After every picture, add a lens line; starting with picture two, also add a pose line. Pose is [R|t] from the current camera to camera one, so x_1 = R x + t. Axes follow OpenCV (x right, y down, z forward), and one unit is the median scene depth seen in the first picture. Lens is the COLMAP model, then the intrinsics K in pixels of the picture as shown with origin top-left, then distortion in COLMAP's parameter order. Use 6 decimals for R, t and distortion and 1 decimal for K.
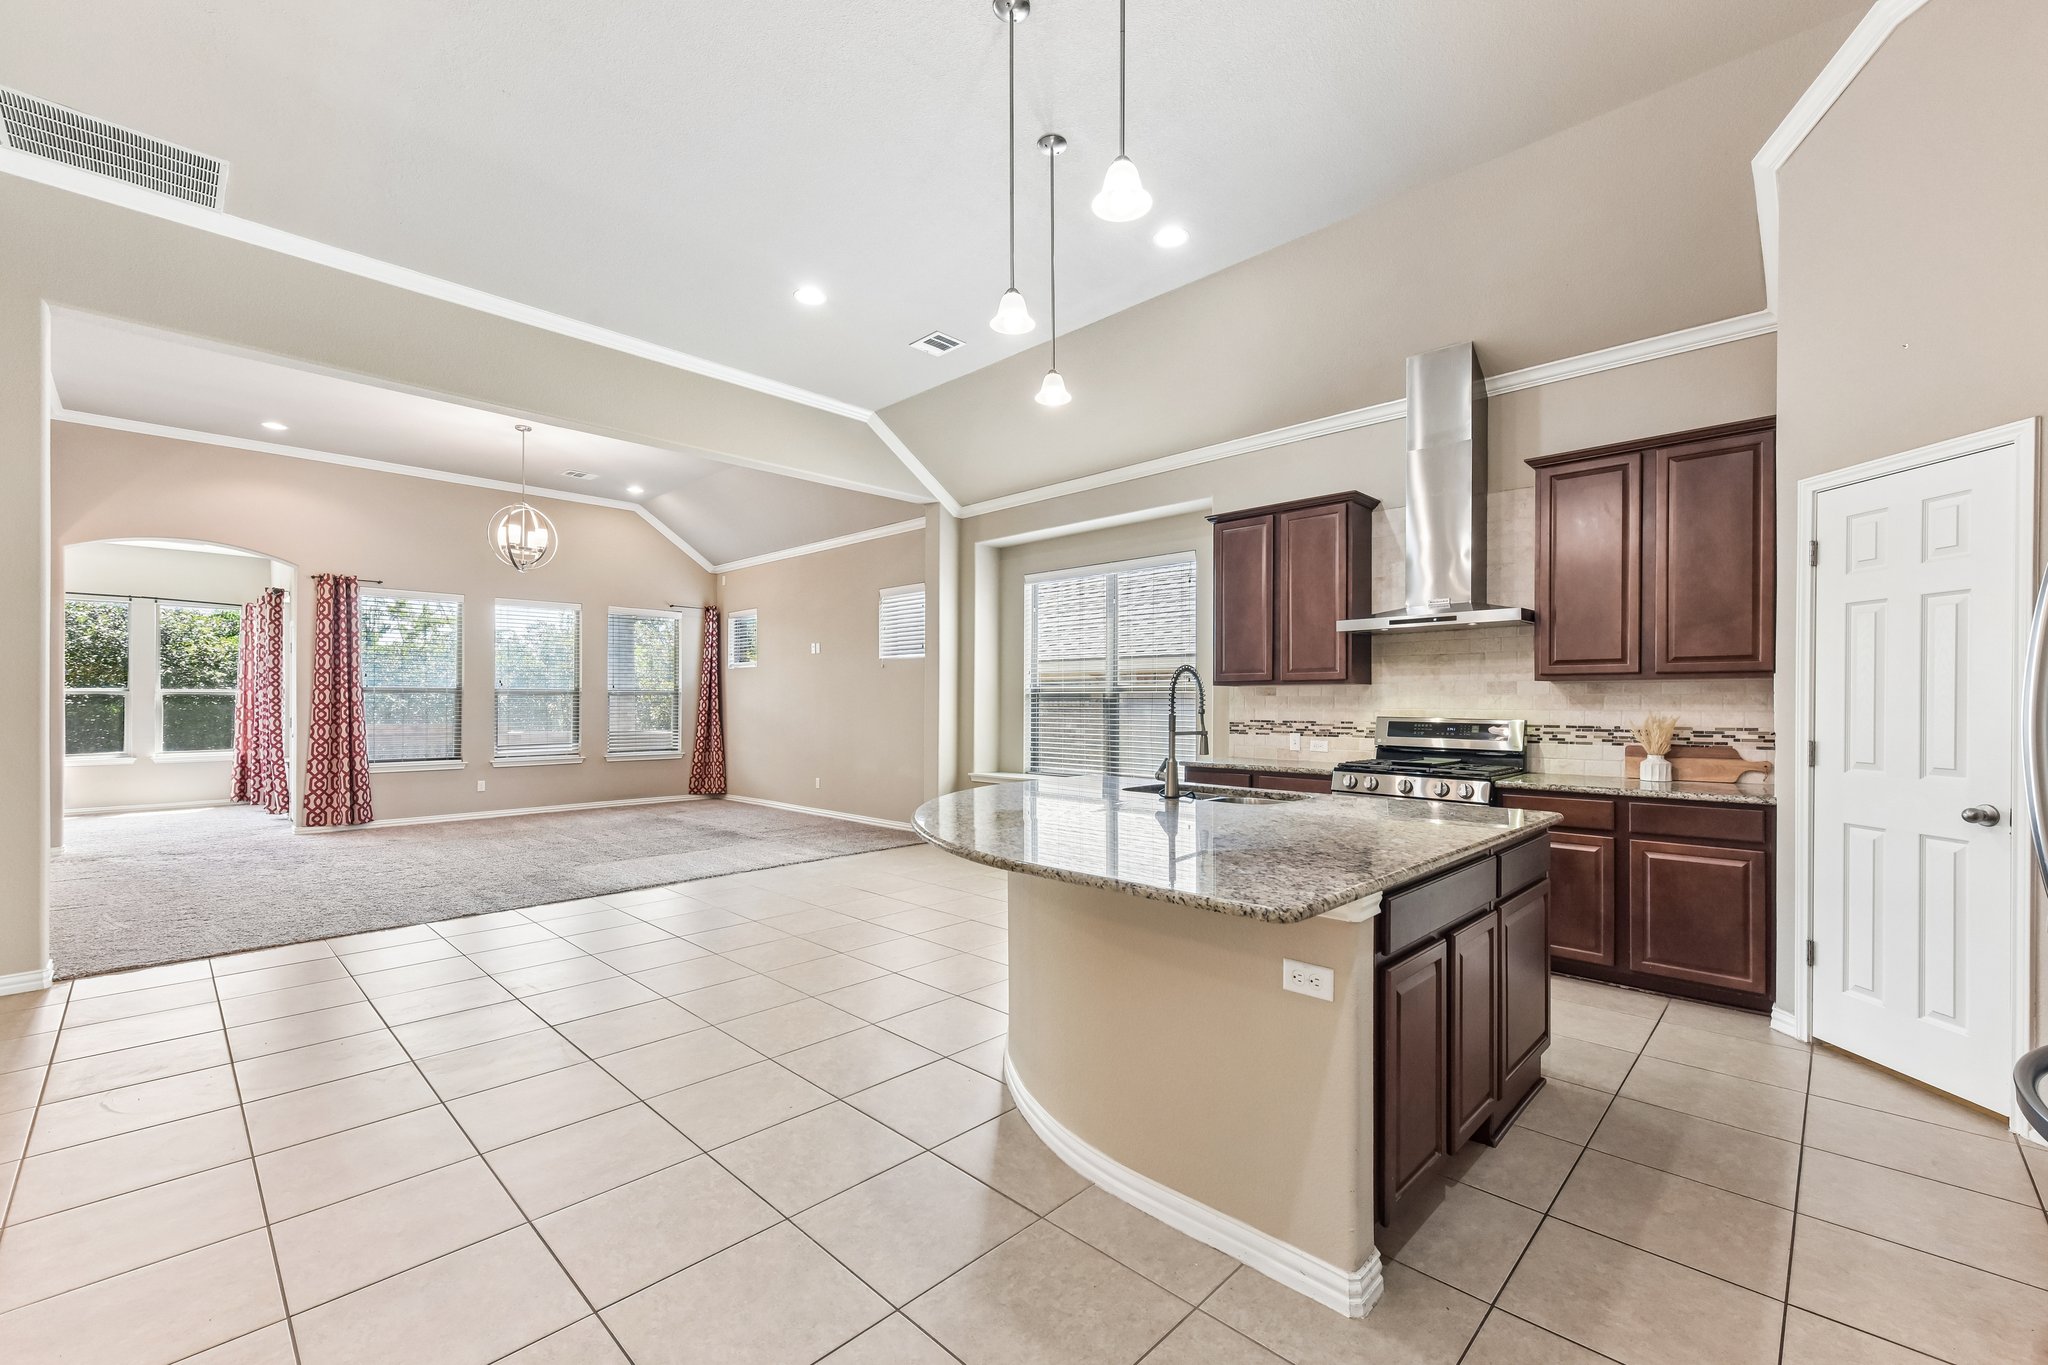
lens RADIAL K [[833.9, 0, 1023.7], [0, 833.9, 702.3], [0, 0, 1]] dist [0.004061, -0.001141]
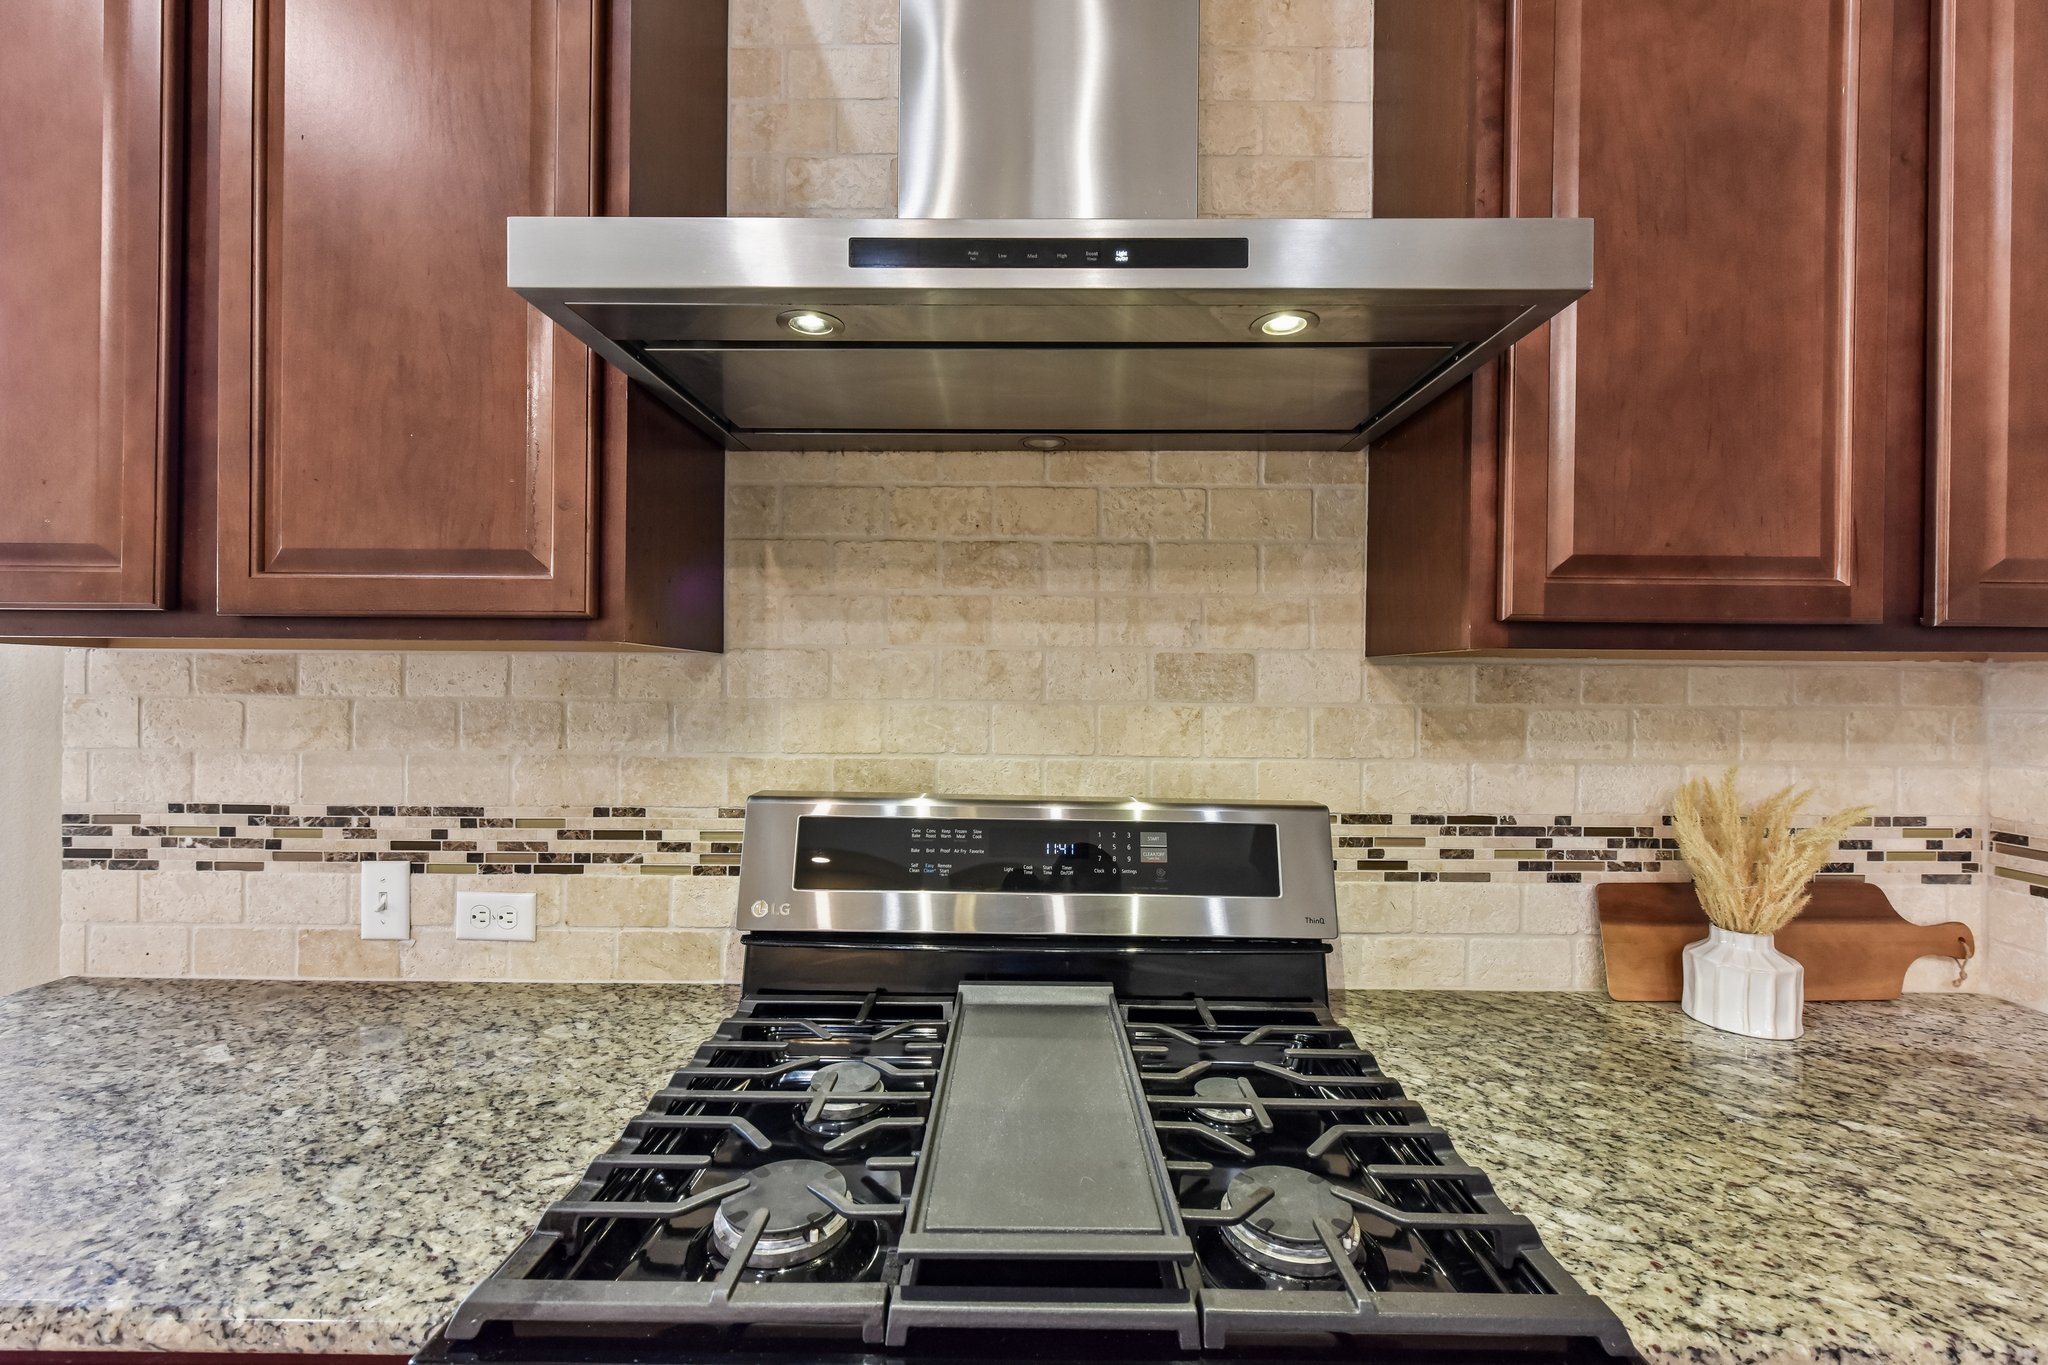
lens RADIAL K [[833.9, 0, 1023.0], [0, 833.9, 686.6], [0, 0, 1]] dist [0.004061, -0.001141]
pose [[0.714753, 0.006521, 0.699347, 0.332182], [-0.007550, 0.999970, -0.001608, -0.012765], [-0.699336, -0.004130, 0.714781, 0.821840]]
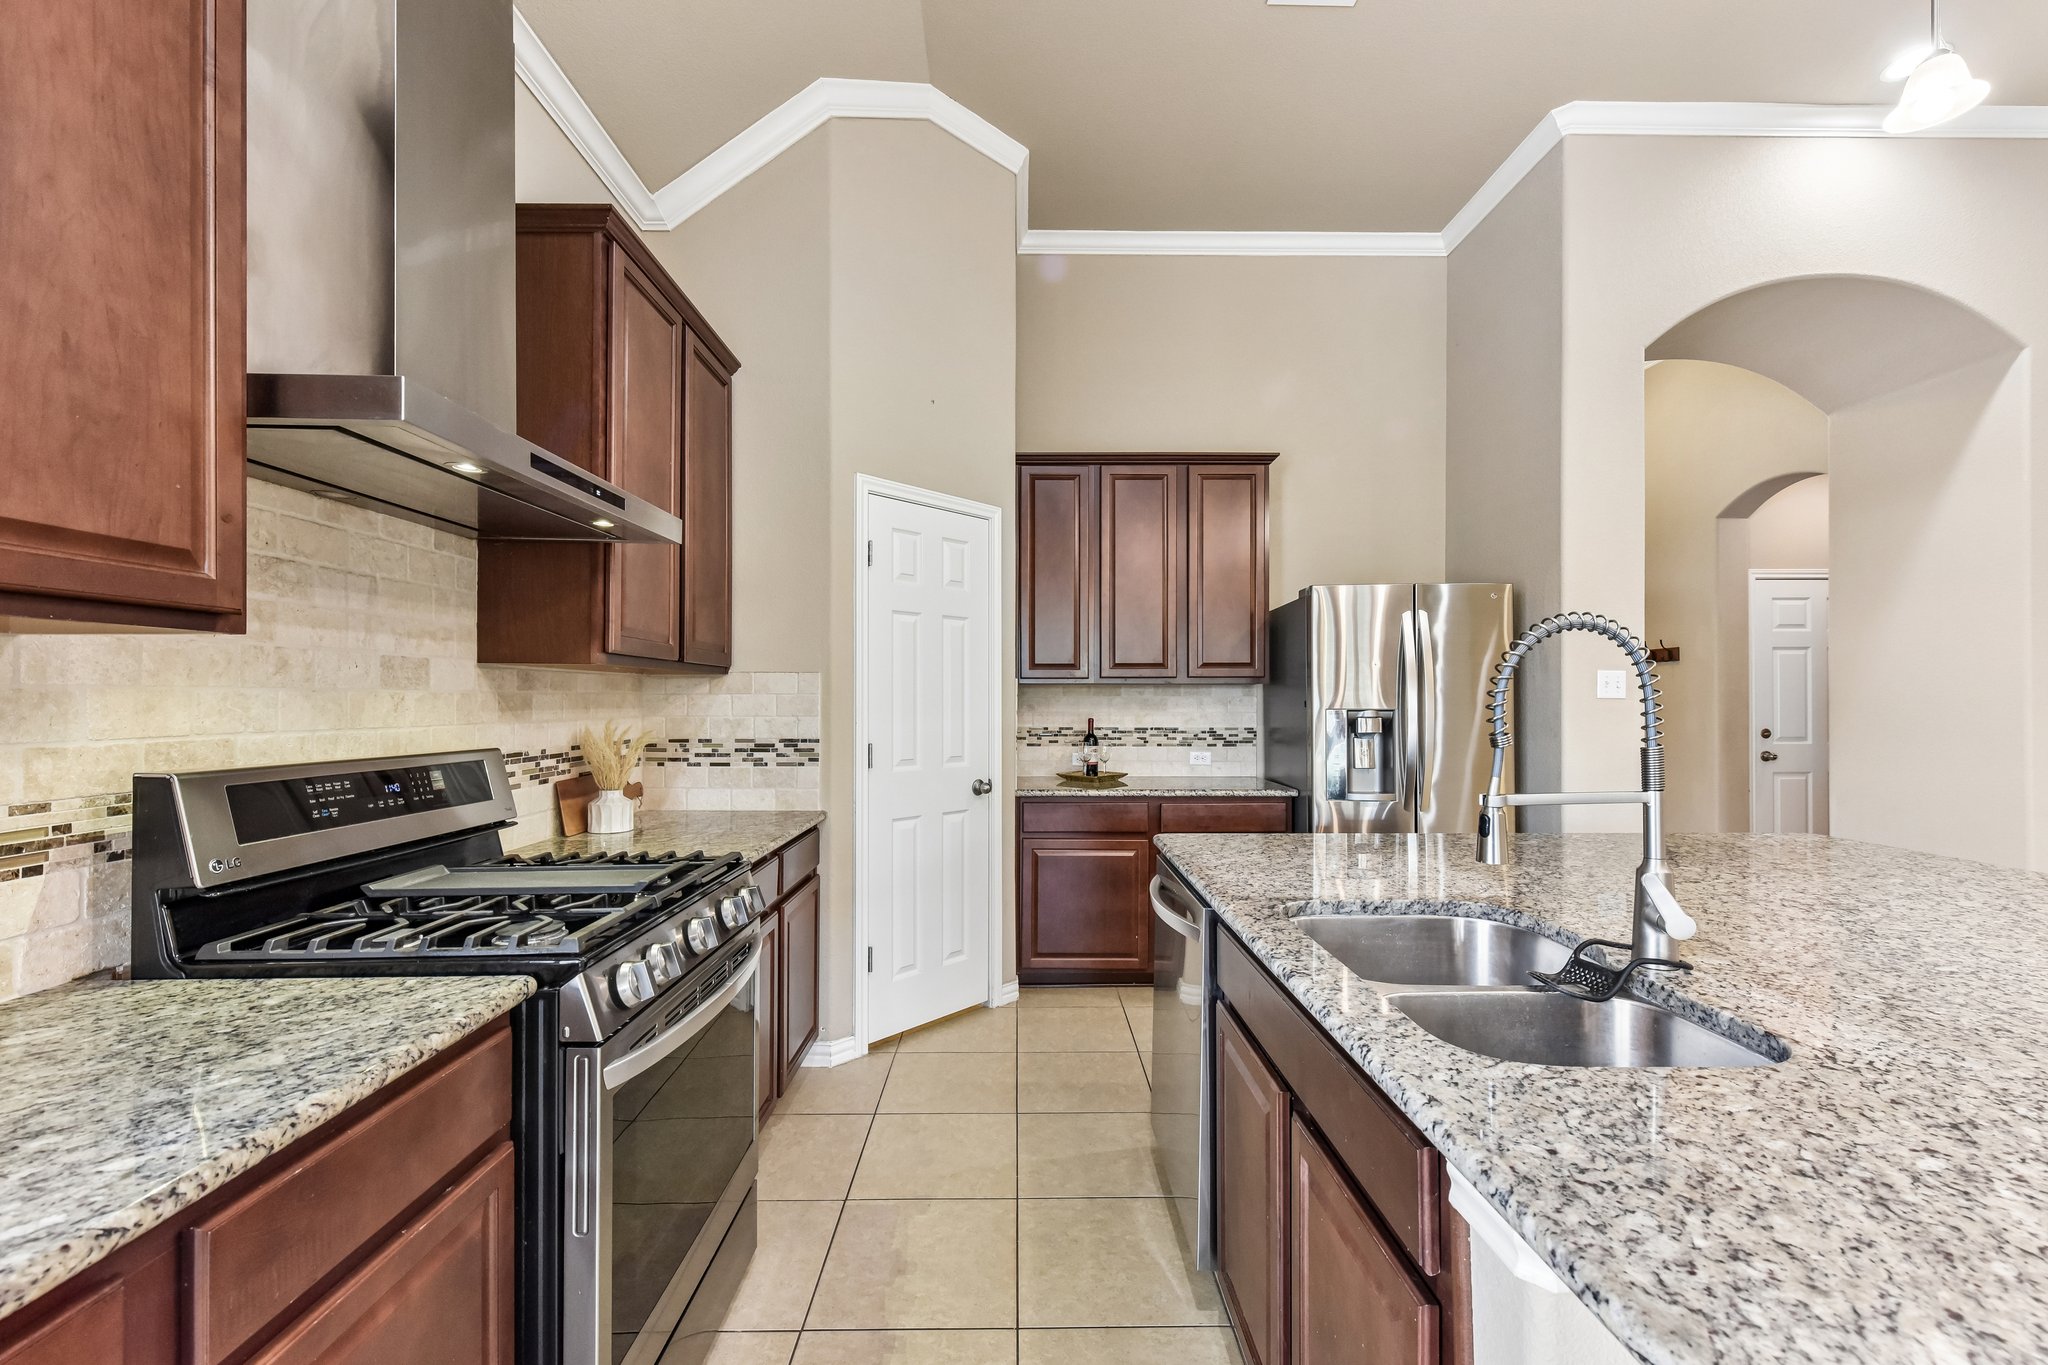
lens RADIAL K [[833.9, 0, 1026.4], [0, 833.9, 696.1], [0, 0, 1]] dist [0.004061, -0.001141]
pose [[-0.705947, -0.000052, 0.708265, 0.077779], [-0.002537, 0.999994, -0.002456, -0.005573], [-0.708260, -0.003531, -0.705943, 1.036558]]
